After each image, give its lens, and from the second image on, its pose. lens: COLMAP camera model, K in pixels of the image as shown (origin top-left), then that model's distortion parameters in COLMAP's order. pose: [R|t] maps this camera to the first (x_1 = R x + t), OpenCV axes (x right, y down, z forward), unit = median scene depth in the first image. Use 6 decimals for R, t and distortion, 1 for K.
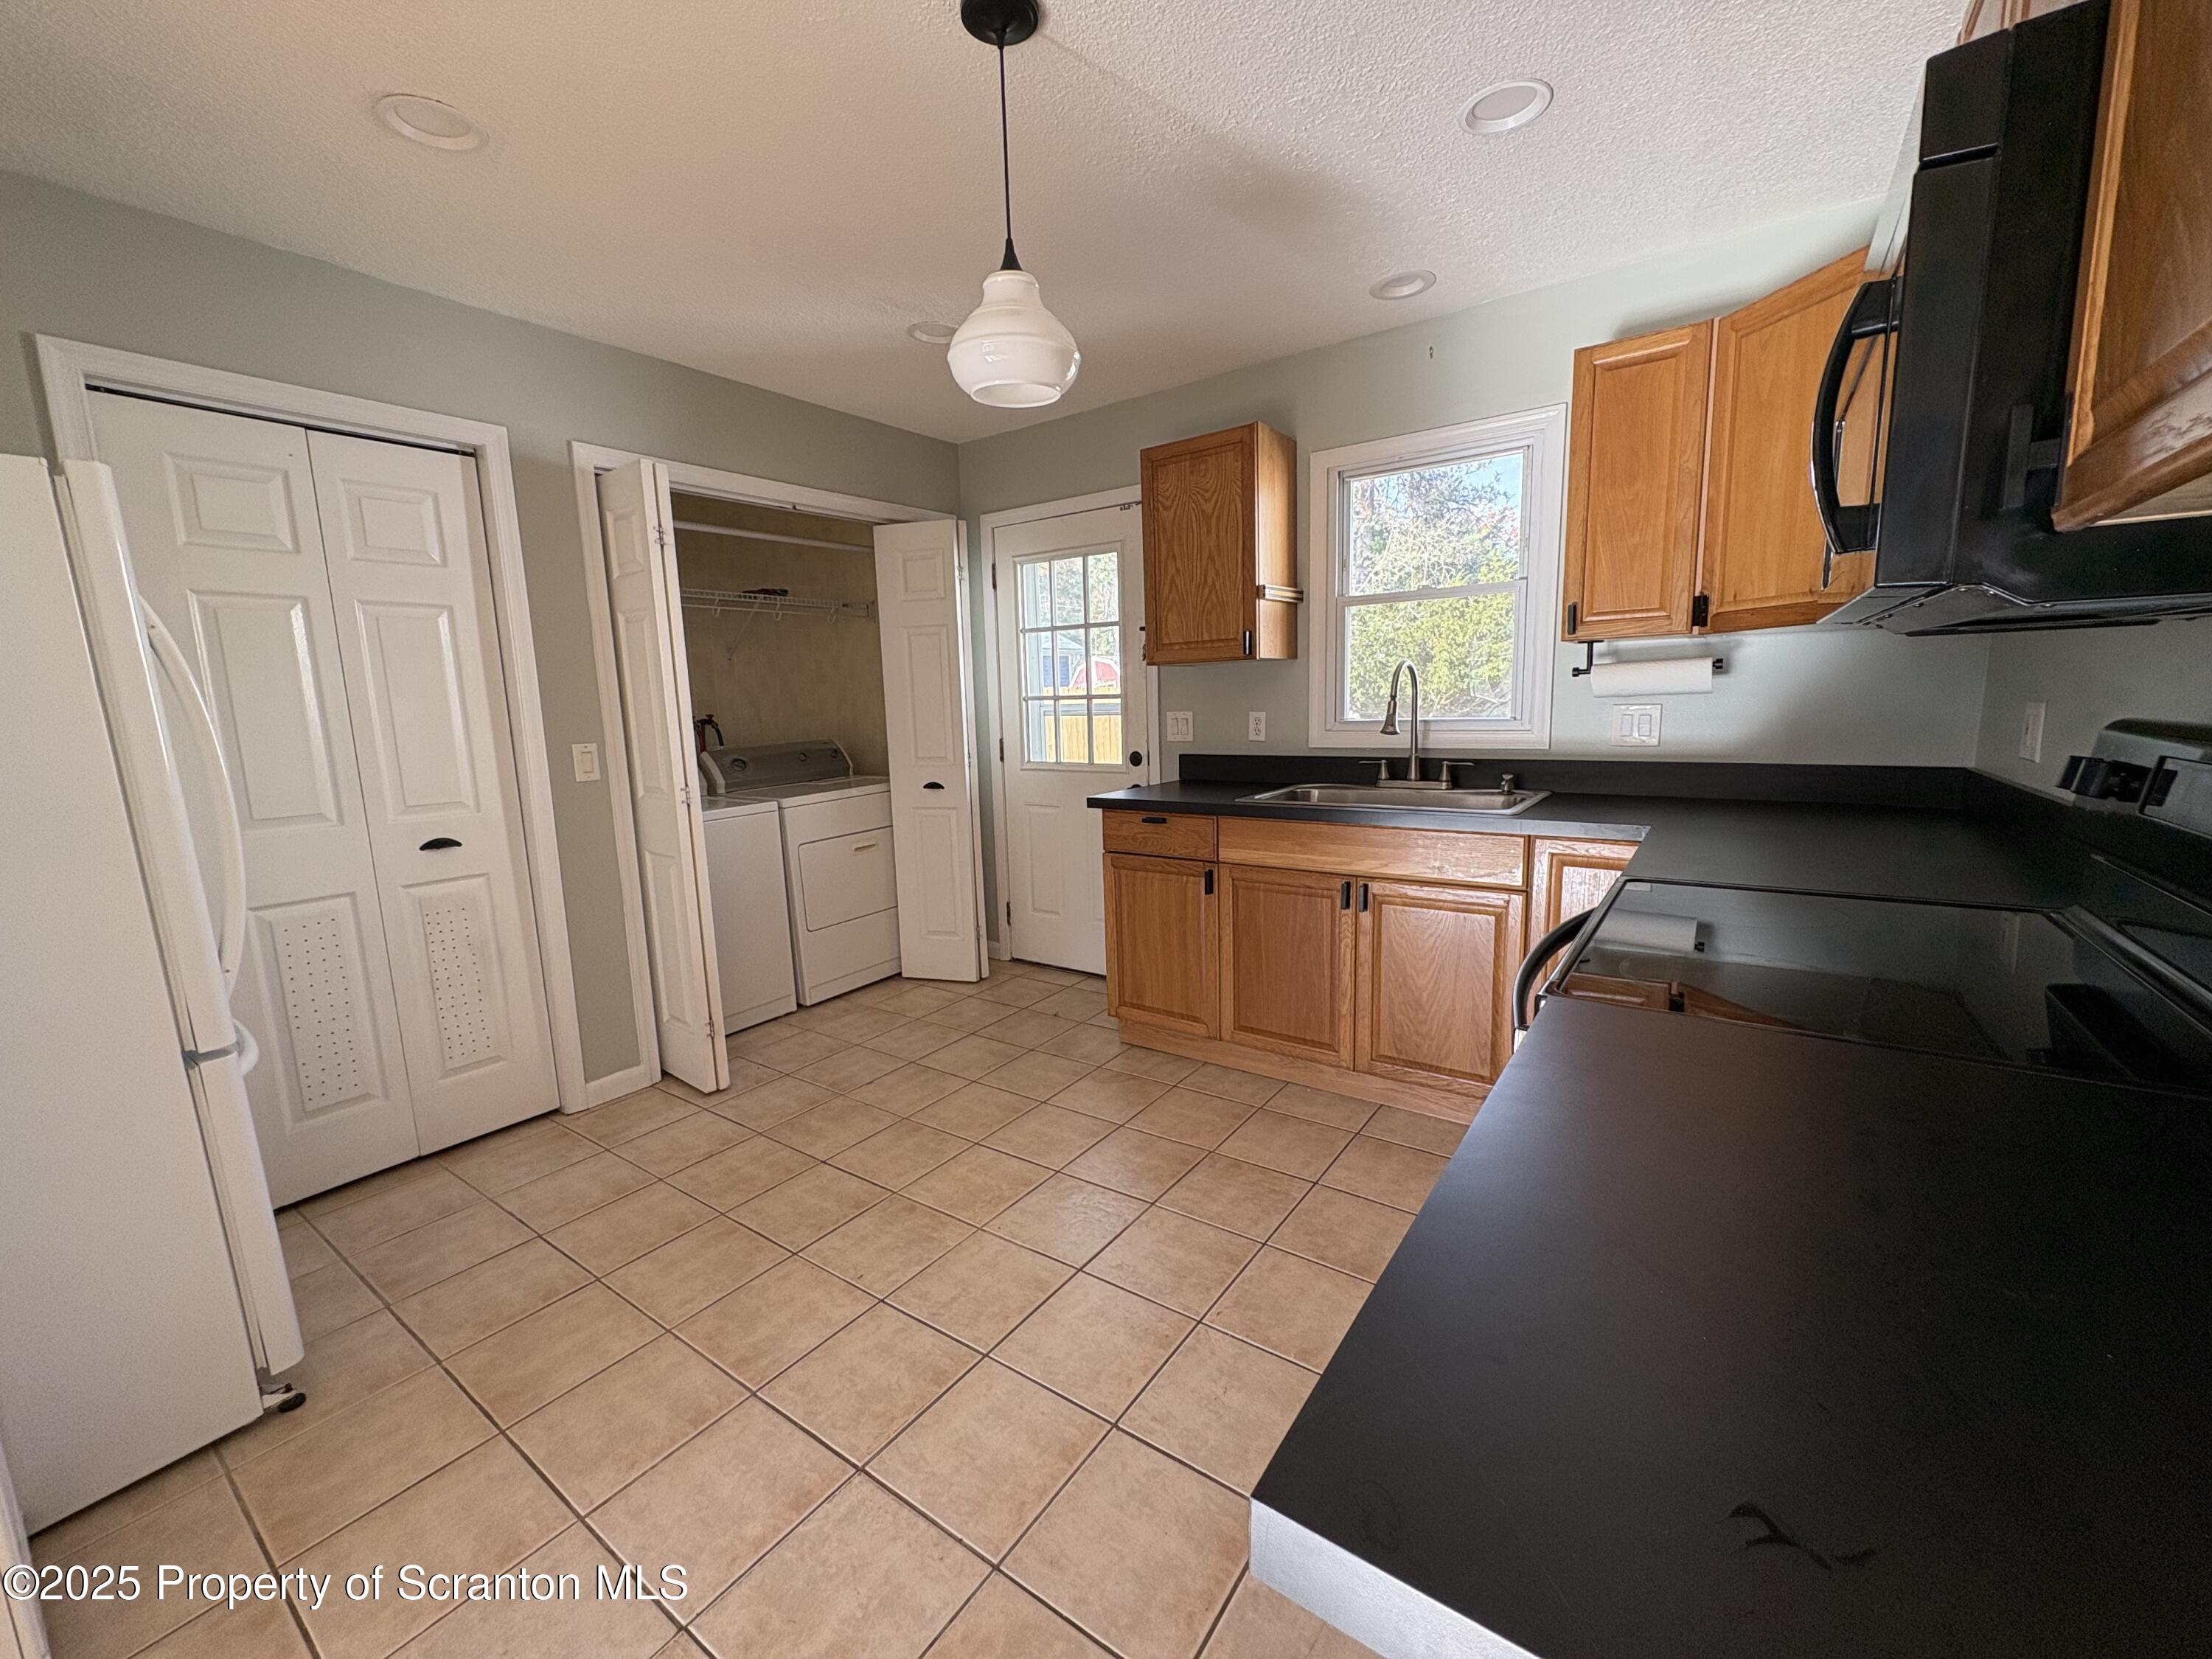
lens RADIAL K [[875.7, 0, 1104.8], [0, 875.7, 829.9], [0, 0, 1]] dist [-0.000782, 0.000227]
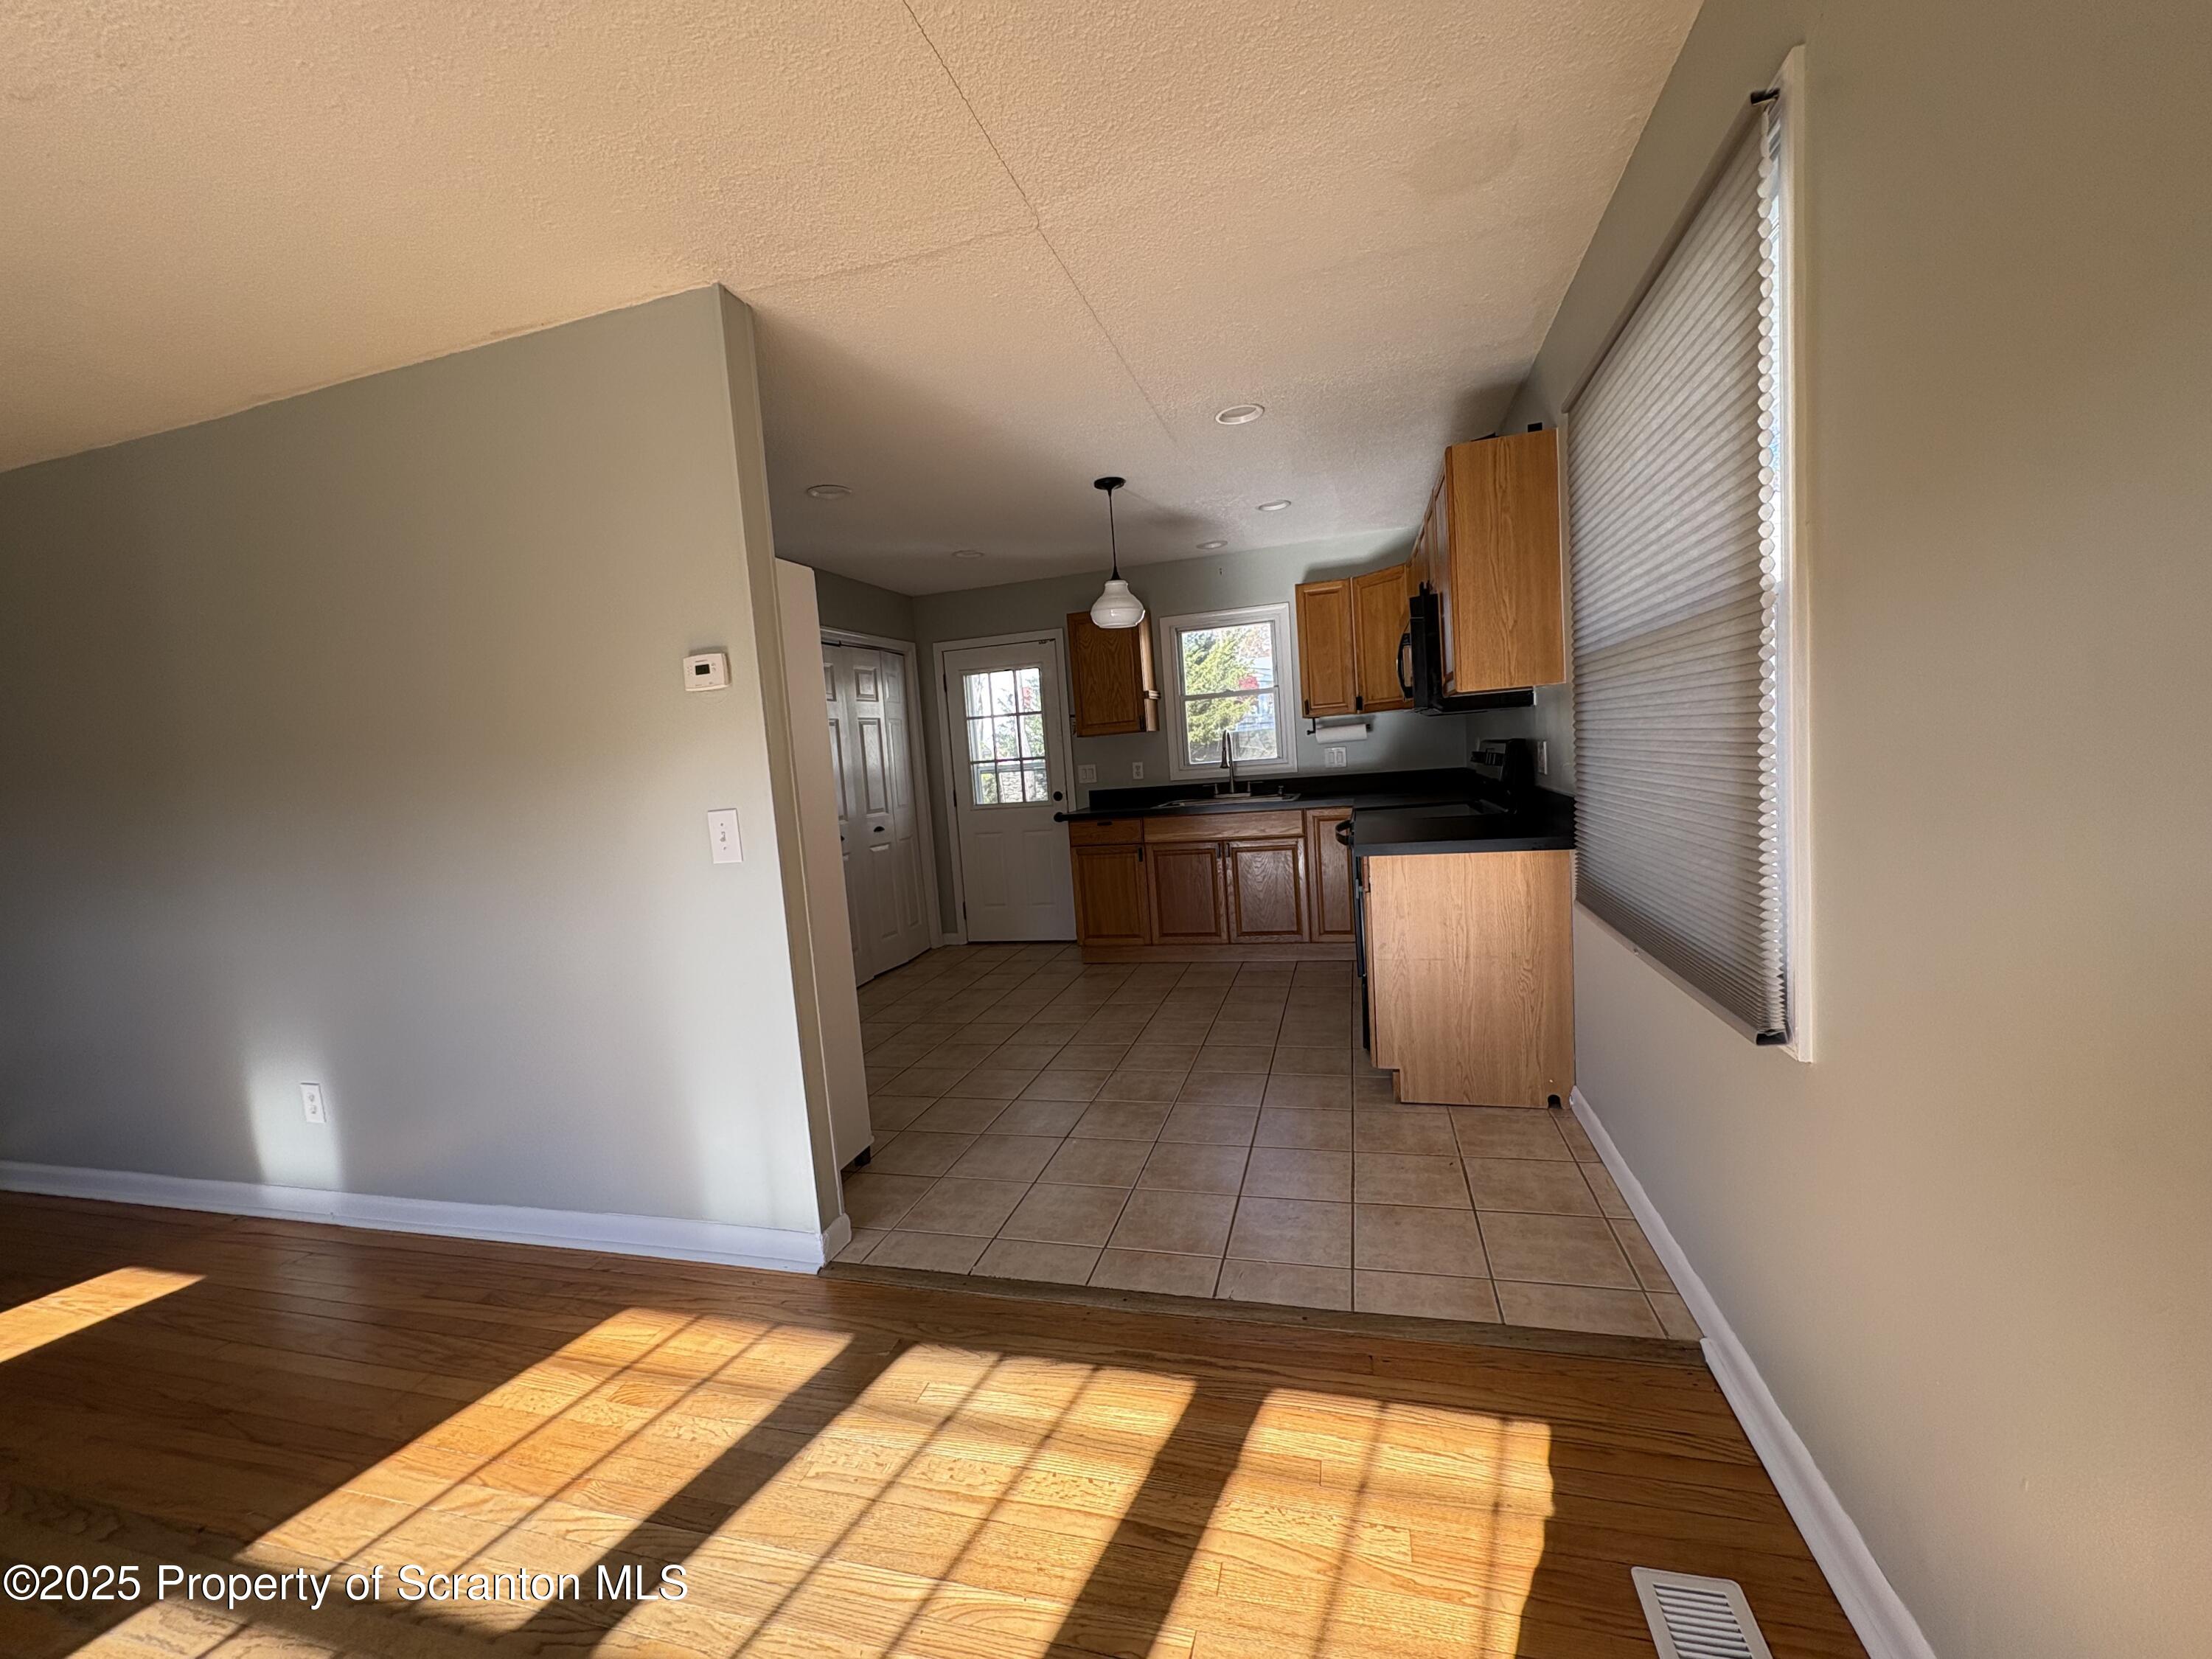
lens RADIAL K [[875.7, 0, 1109.6], [0, 875.7, 827.3], [0, 0, 1]] dist [-0.000782, 0.000227]
pose [[0.938988, -0.068998, 0.336958, -0.531651], [0.097204, 0.992970, -0.067546, 0.116869], [-0.329929, 0.096178, 0.939094, -0.657915]]
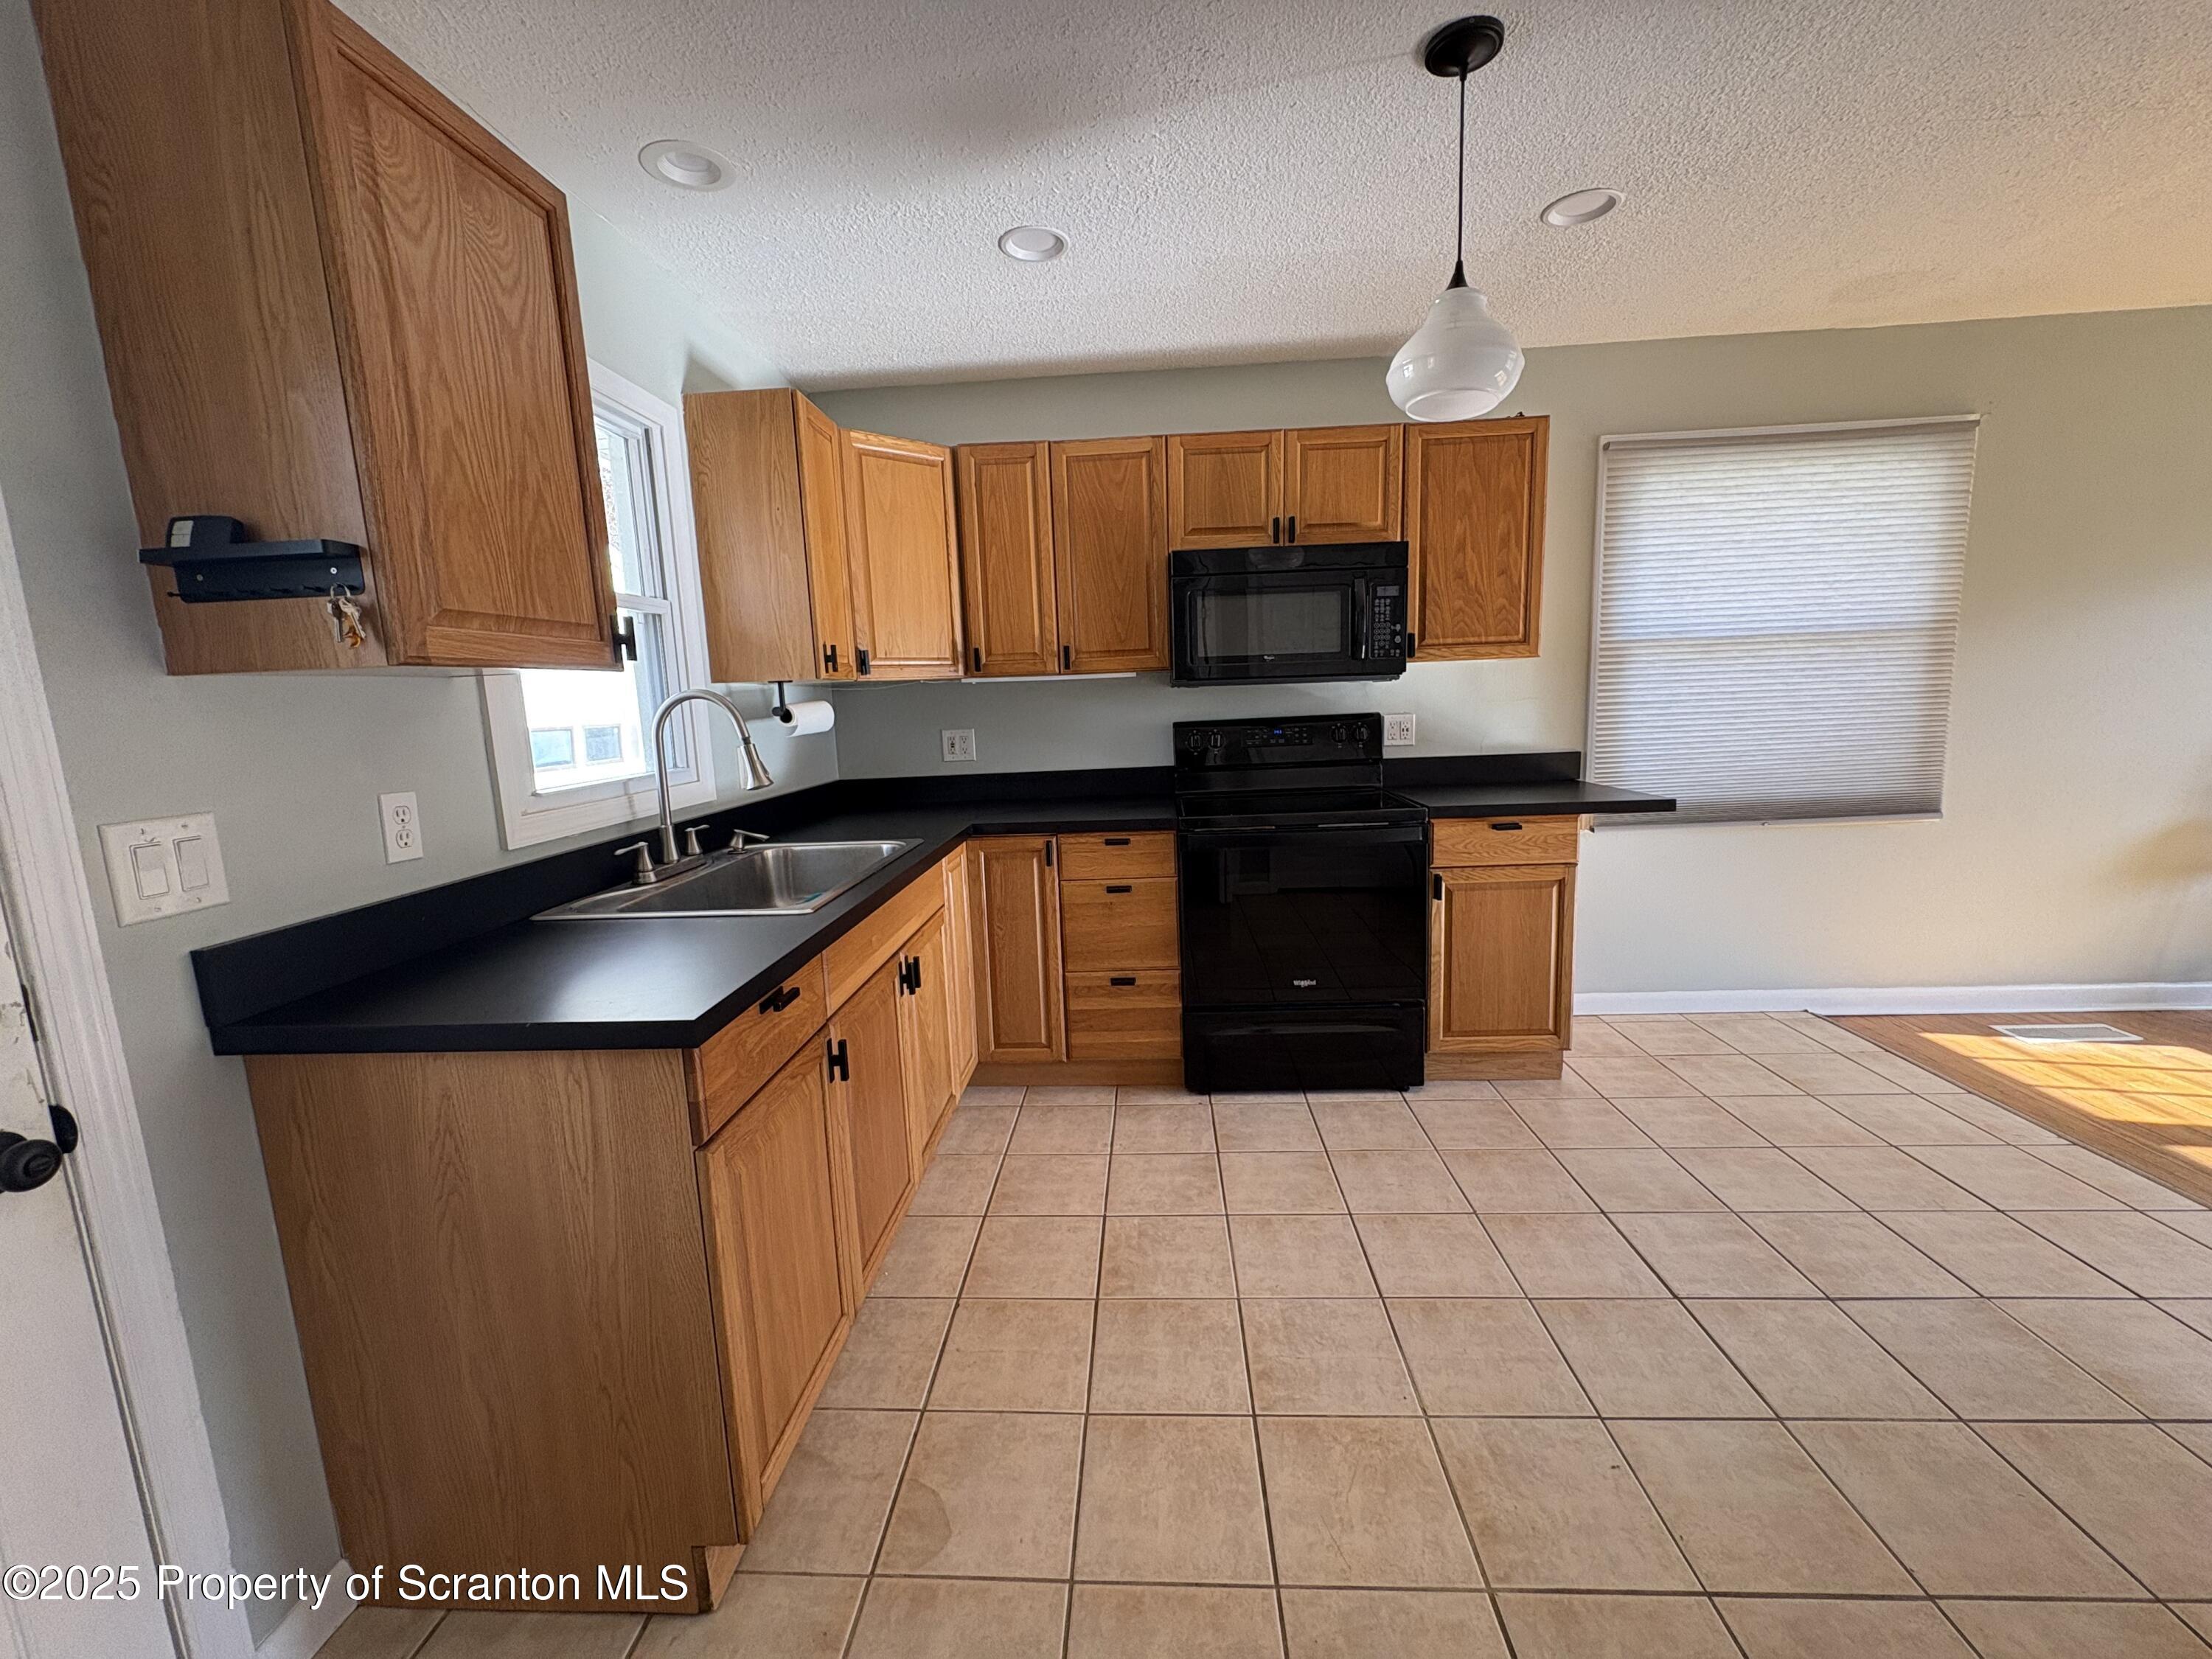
lens RADIAL K [[875.7, 0, 1100.7], [0, 875.7, 831.6], [0, 0, 1]] dist [-0.000782, 0.000227]
pose [[-0.530839, -0.079575, 0.843729, -0.429371], [0.181297, 0.961871, 0.204781, -0.164975], [-0.827854, 0.261671, -0.496172, 1.080730]]
